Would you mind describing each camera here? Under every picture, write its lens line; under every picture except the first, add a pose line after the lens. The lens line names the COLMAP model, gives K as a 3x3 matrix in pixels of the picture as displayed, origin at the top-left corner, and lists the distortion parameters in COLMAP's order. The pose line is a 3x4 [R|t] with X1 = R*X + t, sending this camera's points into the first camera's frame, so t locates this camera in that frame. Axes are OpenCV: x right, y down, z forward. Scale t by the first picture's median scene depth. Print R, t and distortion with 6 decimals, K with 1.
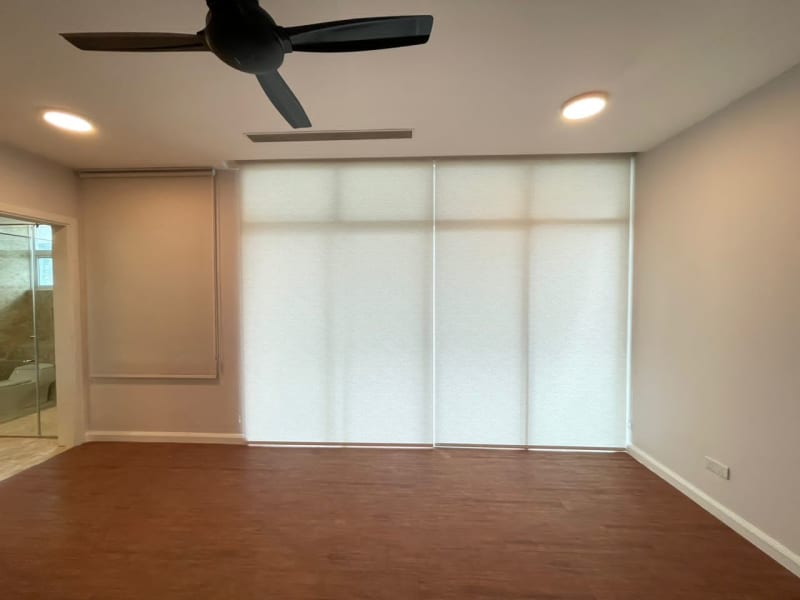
lens RADIAL K [[320.6, 0, 395.8], [0, 320.6, 299.9], [0, 0, 1]] dist [-0.002595, -0.000082]
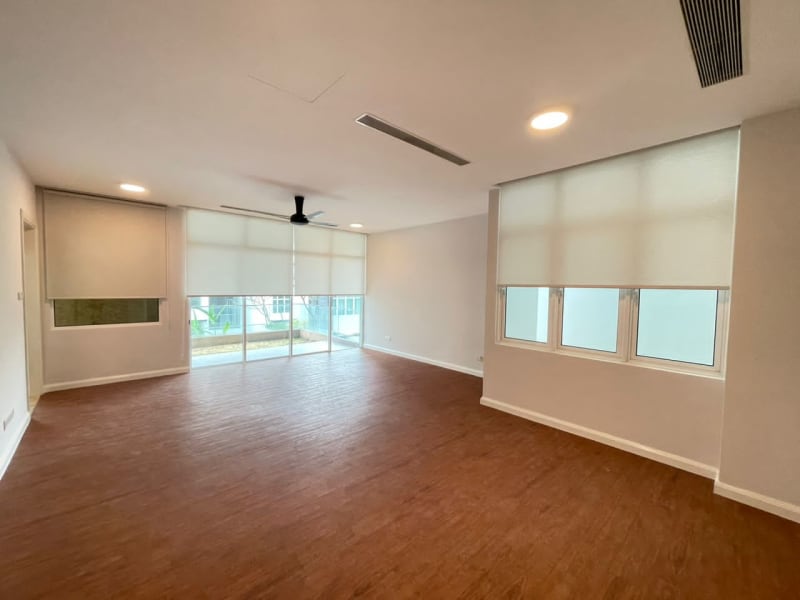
lens RADIAL K [[320.6, 0, 396.2], [0, 320.6, 301.9], [0, 0, 1]] dist [-0.002595, -0.000082]
pose [[0.706260, -0.020997, 0.707641, -0.940843], [0.003644, 0.999655, 0.026025, 0.045063], [-0.707943, -0.015801, 0.706093, -1.026650]]
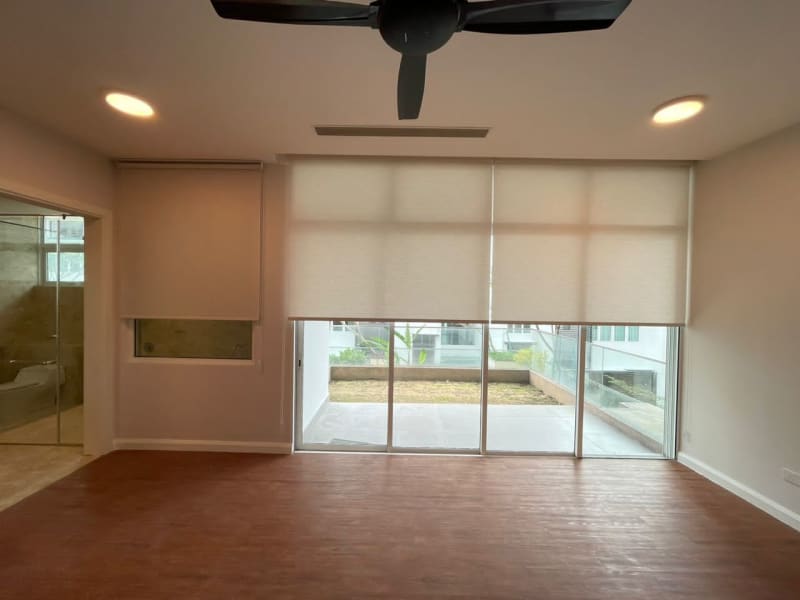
lens RADIAL K [[320.6, 0, 394.9], [0, 320.6, 300.1], [0, 0, 1]] dist [-0.002595, -0.000082]
pose [[0.999169, 0.019735, 0.035650, -0.209173], [-0.019353, 0.999752, -0.011013, 0.001878], [-0.035859, 0.010314, 0.999304, 0.041138]]
